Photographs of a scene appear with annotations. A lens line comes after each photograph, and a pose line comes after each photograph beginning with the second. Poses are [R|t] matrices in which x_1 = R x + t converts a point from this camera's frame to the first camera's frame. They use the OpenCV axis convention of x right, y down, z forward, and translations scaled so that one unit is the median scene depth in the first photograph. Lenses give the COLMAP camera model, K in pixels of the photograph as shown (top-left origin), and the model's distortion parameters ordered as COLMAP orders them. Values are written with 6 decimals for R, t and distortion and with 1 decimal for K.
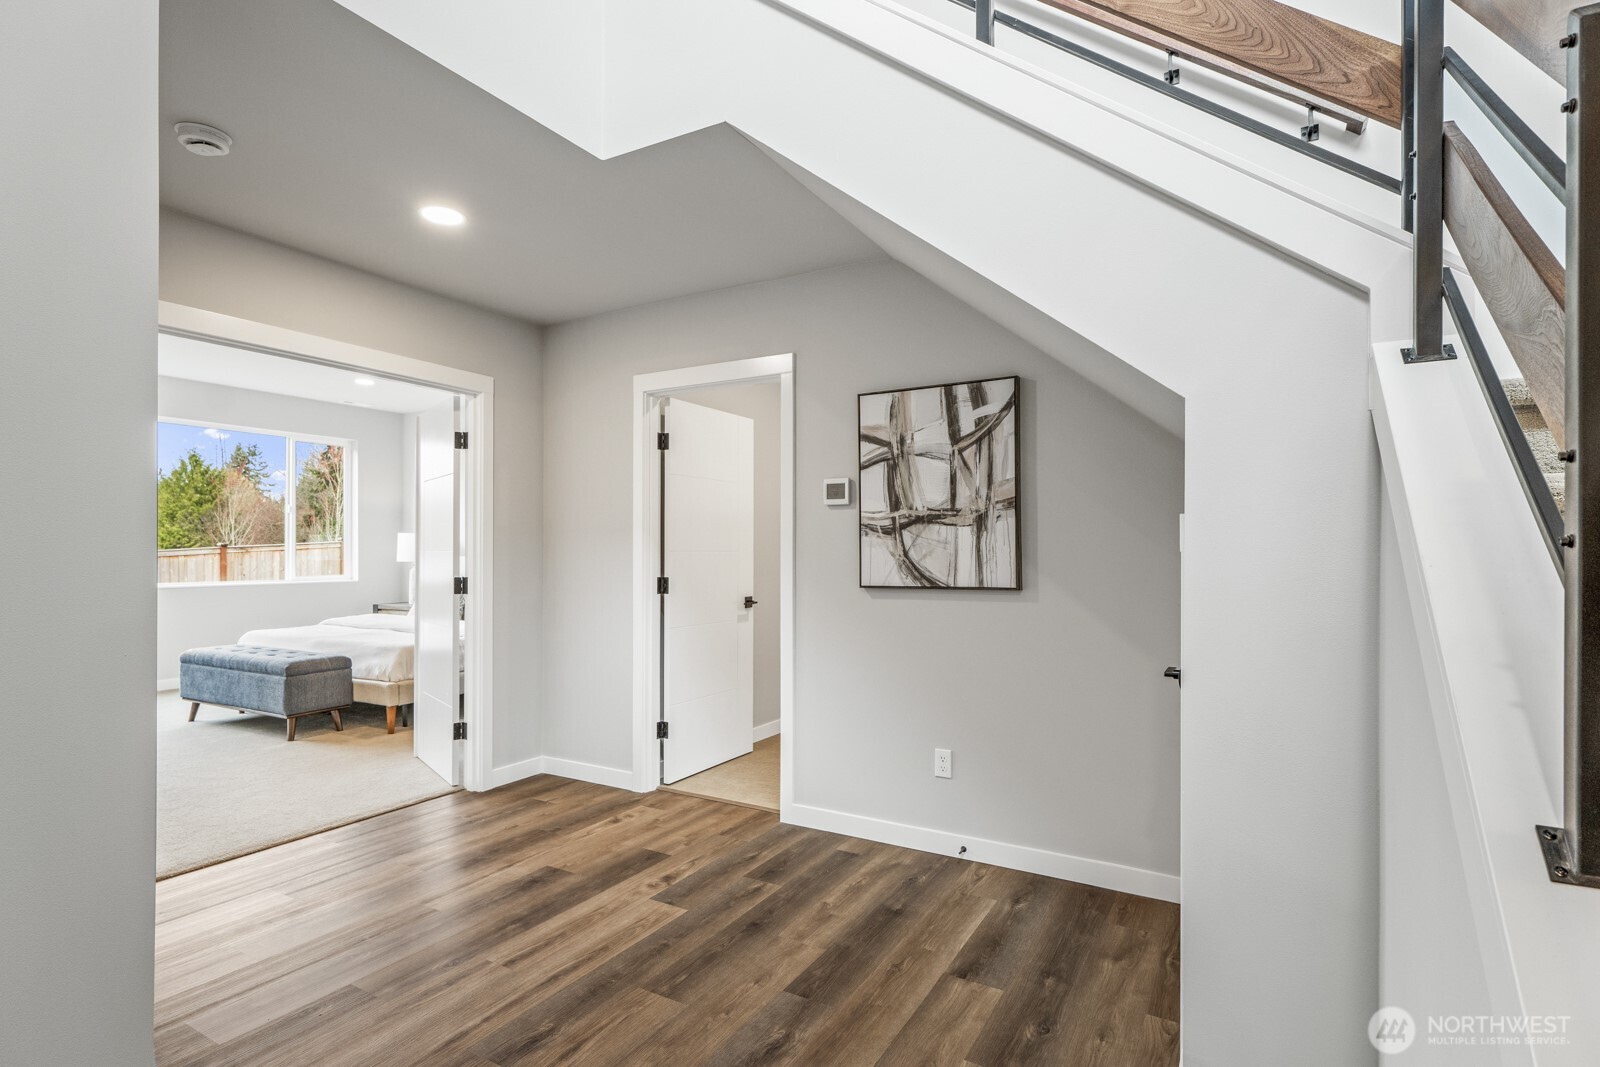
lens RADIAL K [[793.6, 0, 802.6], [0, 793.6, 543.6], [0, 0, 1]] dist [0.006114, 0.000686]
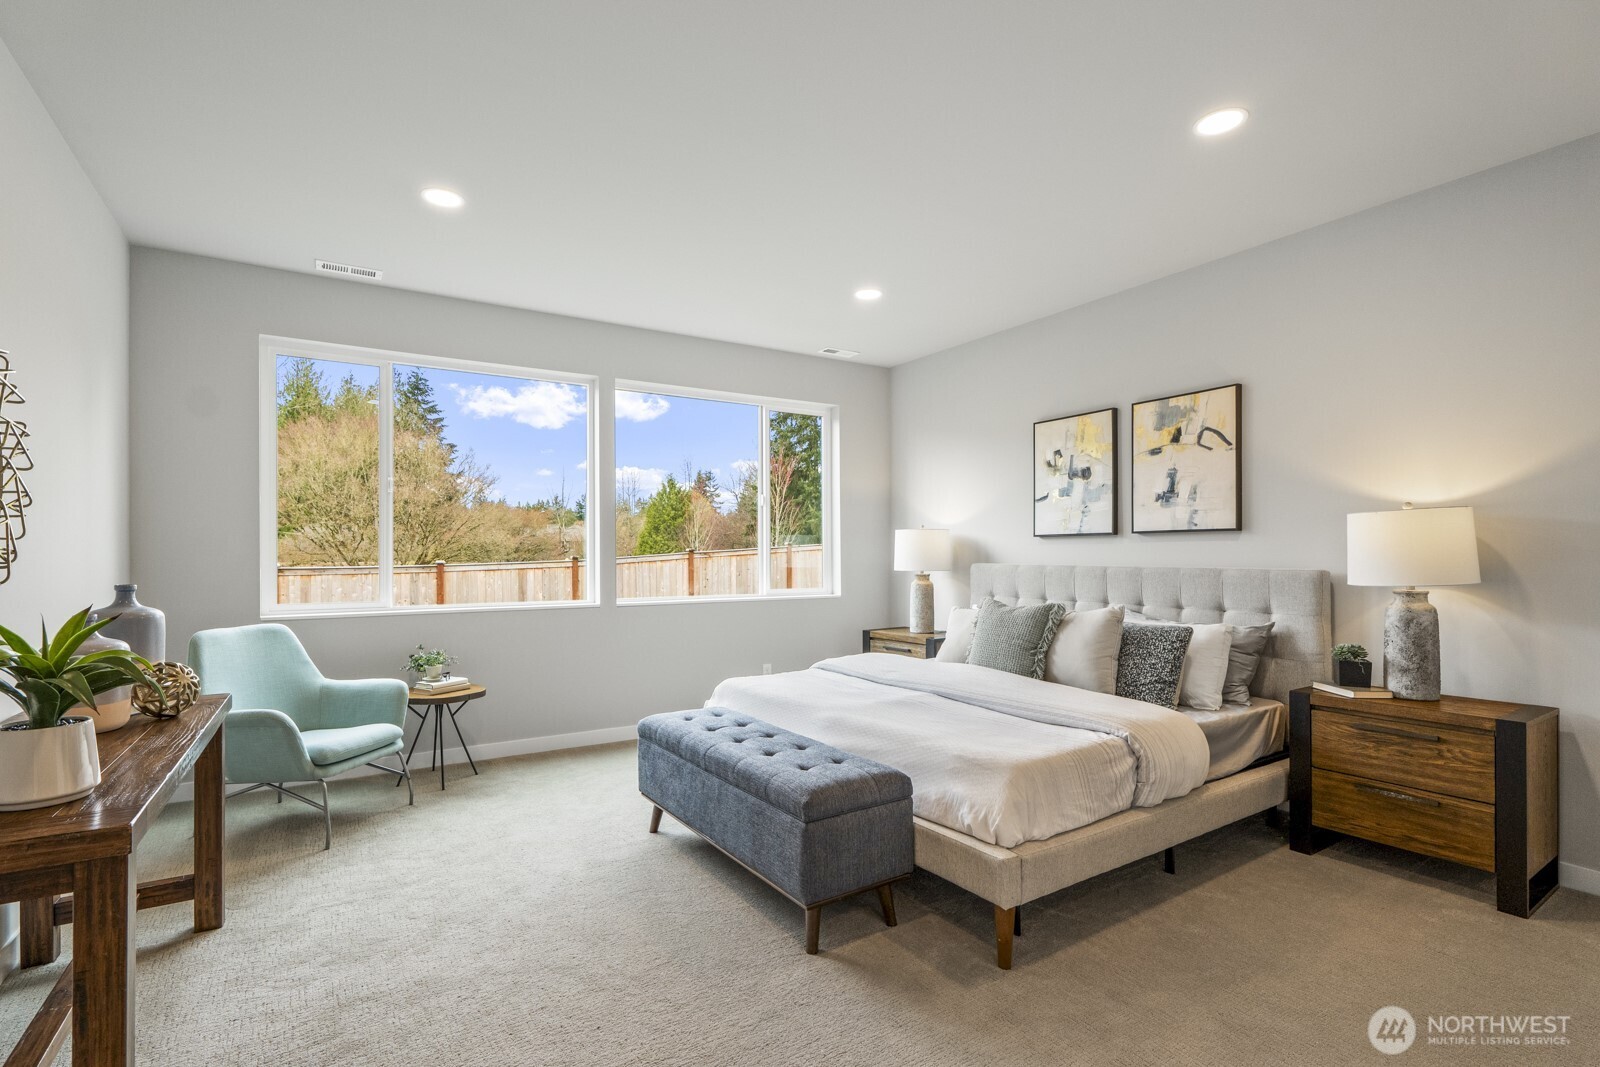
lens RADIAL K [[754.6, 0, 797.1], [0, 754.6, 539.7], [0, 0, 1]] dist [0.017398, 0.000628]
pose [[0.883089, -0.015627, -0.468946, -0.566985], [0.010968, 0.999860, -0.012665, 0.007388], [0.469078, 0.006041, 0.883136, 0.774462]]
